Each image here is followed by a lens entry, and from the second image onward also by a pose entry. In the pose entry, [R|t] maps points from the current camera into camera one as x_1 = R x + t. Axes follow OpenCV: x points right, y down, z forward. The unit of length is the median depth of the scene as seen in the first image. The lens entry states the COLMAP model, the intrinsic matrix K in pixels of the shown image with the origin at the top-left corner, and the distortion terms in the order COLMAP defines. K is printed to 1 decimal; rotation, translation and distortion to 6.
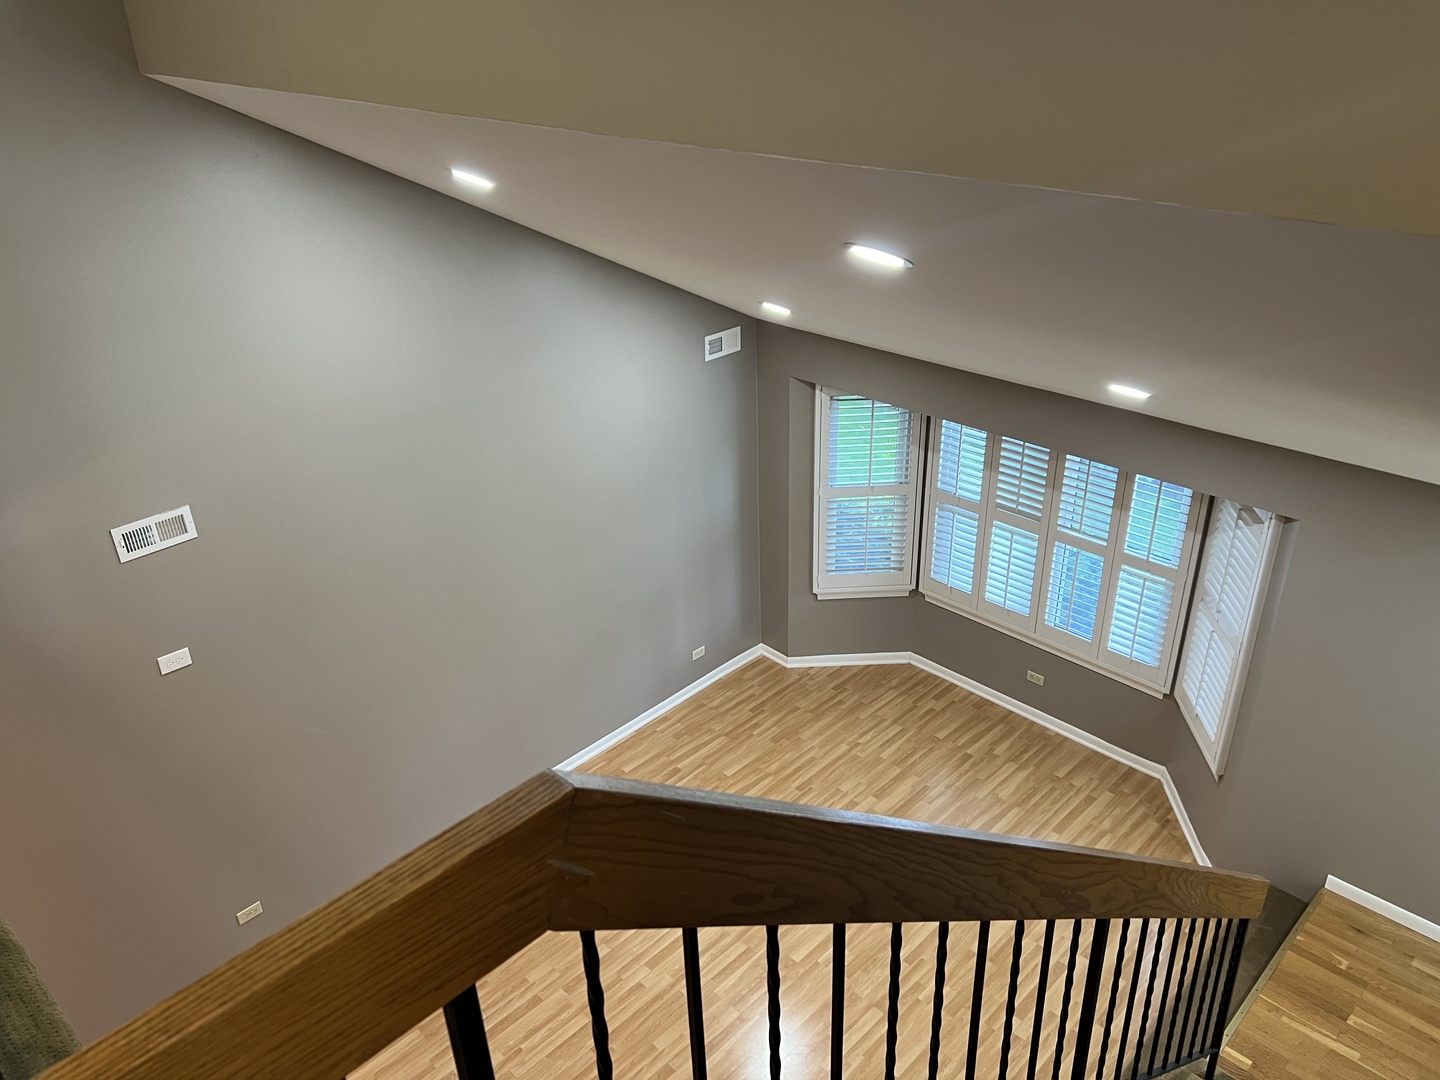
lens RADIAL K [[1070.4, 0, 719.1], [0, 1070.4, 540.4], [0, 0, 1]] dist [-0.061785, -0.003430]
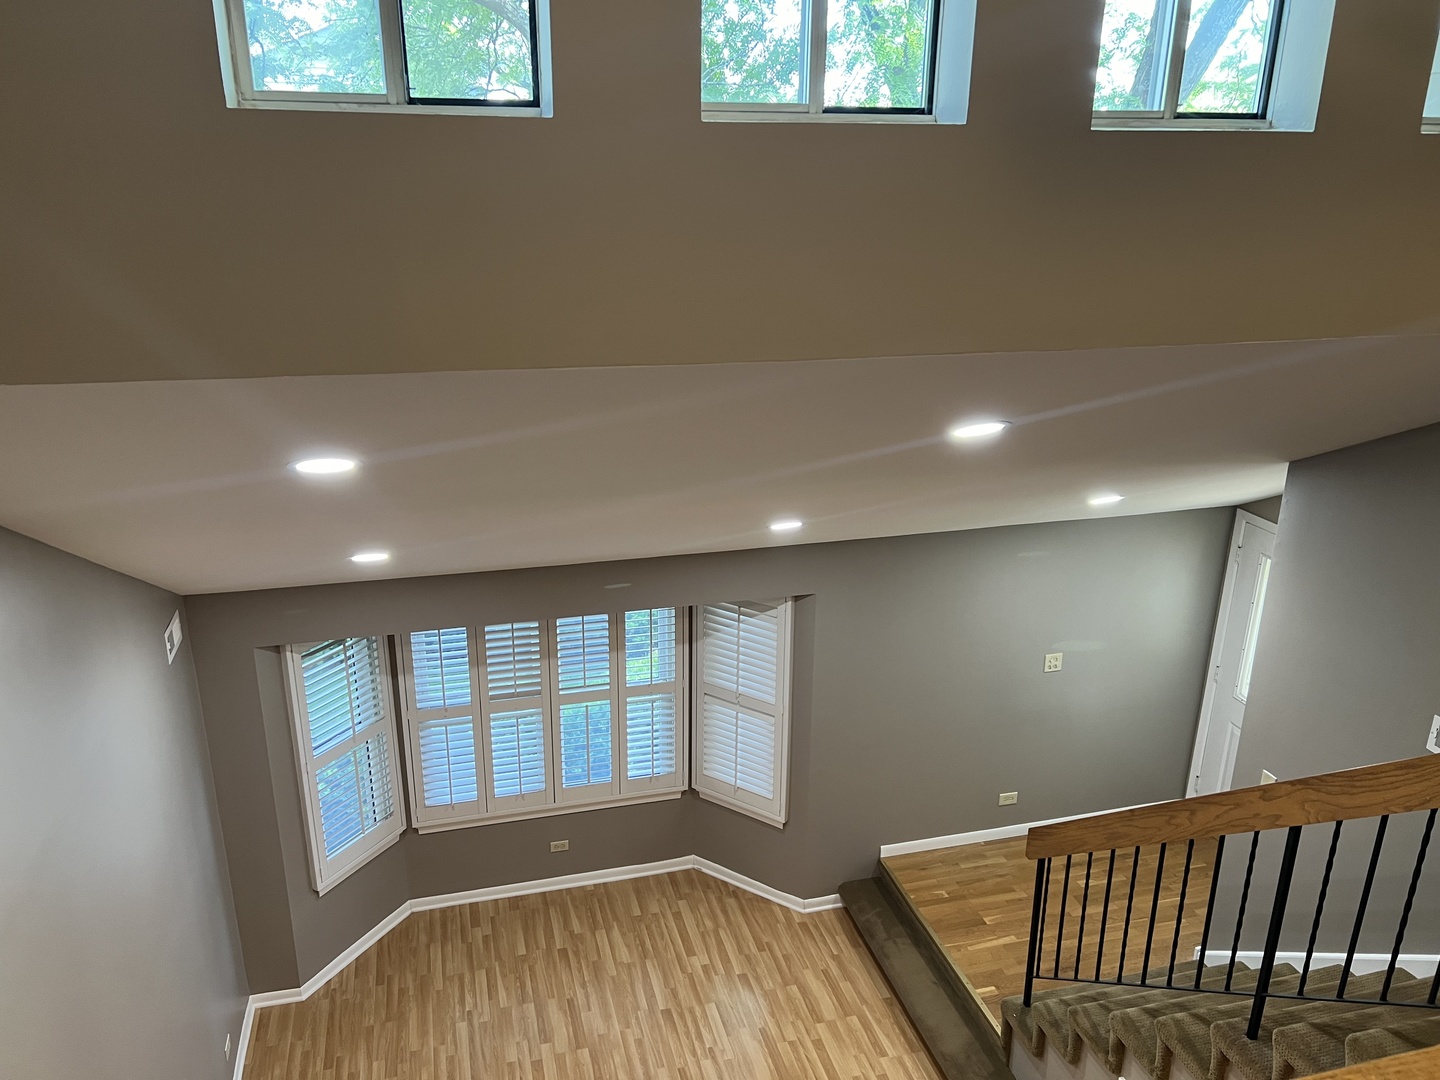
lens RADIAL K [[1084.6, 0, 725.3], [0, 1084.6, 547.2], [0, 0, 1]] dist [0.023604, -0.036052]
pose [[0.480831, -0.252705, 0.839608, -0.429075], [0.376789, 0.924196, 0.062383, -0.139980], [-0.791727, 0.286360, 0.539598, 0.255555]]
